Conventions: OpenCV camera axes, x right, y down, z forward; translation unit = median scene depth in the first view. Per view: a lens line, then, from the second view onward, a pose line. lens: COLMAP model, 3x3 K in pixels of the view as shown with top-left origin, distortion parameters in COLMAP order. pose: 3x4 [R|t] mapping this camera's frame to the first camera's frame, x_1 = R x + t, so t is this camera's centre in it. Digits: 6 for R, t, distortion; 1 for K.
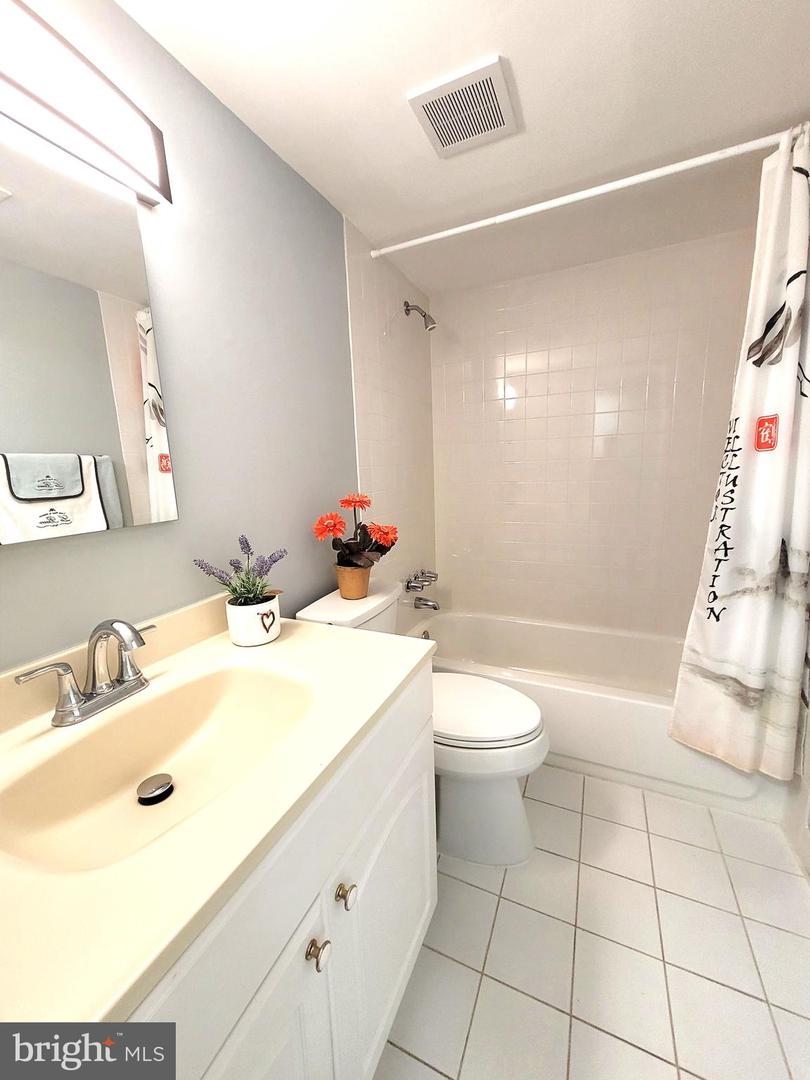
lens RADIAL K [[429.1, 0, 388.4], [0, 429.1, 549.2], [0, 0, 1]] dist [0.004236, 0.001893]
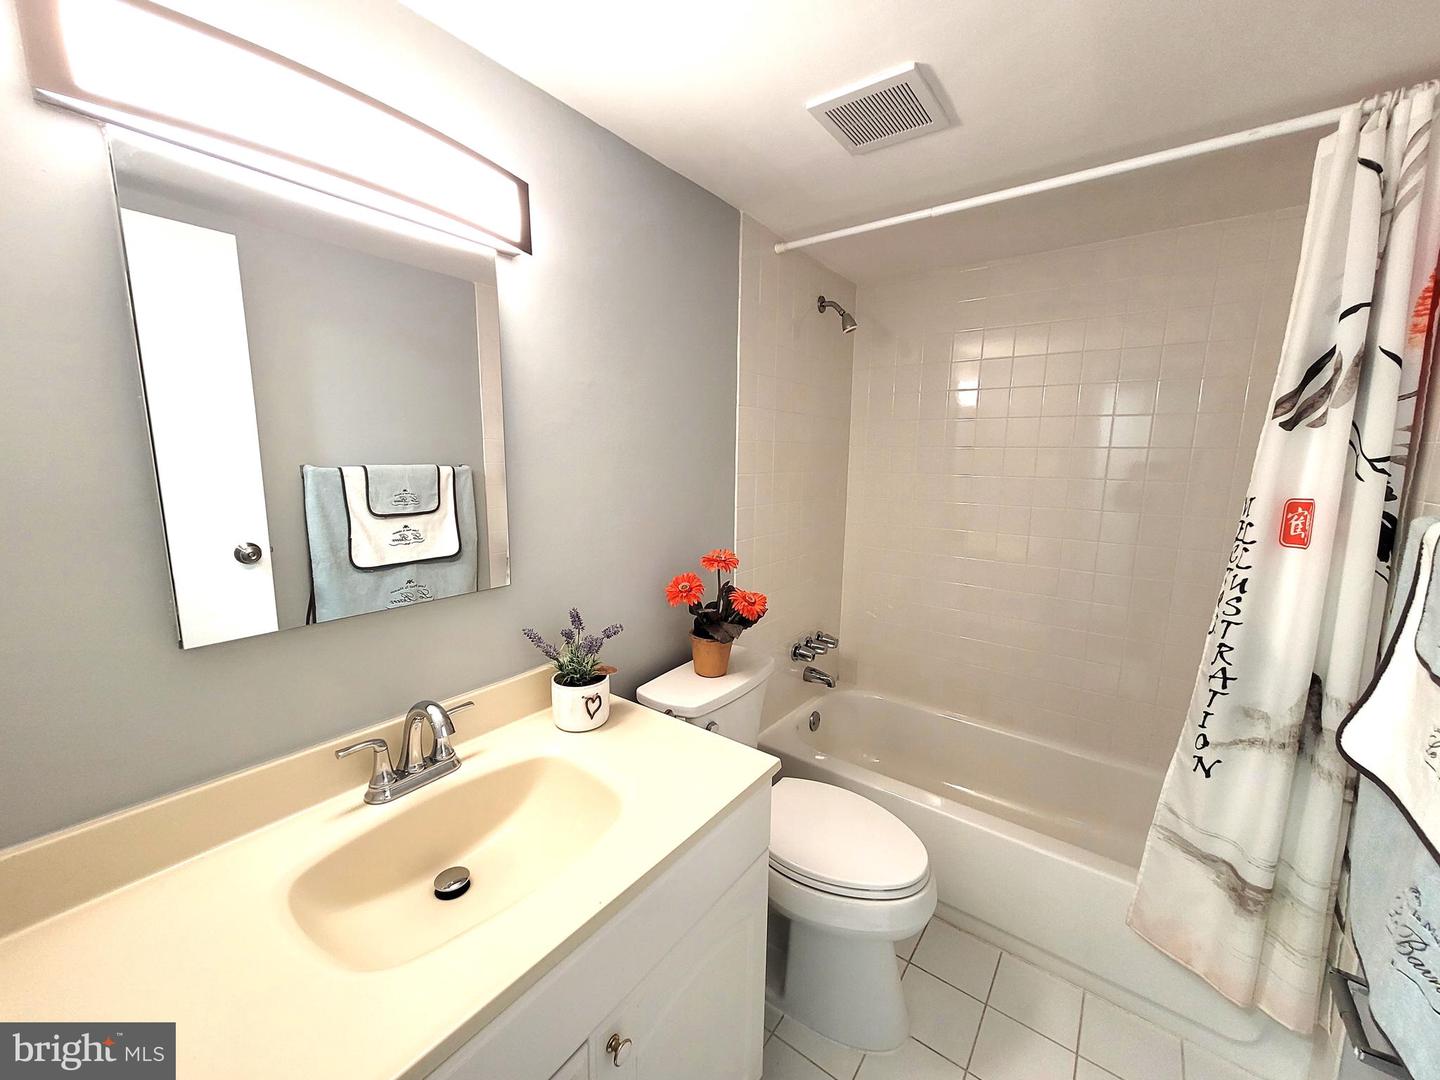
lens RADIAL K [[572.1, 0, 705.1], [0, 572.1, 545.7], [0, 0, 1]] dist [0.004236, 0.001893]
pose [[0.976976, 0.081826, -0.197034, 0.121680], [-0.085558, 0.996278, -0.010488, -0.137391], [0.195442, 0.027104, 0.980341, -0.098922]]
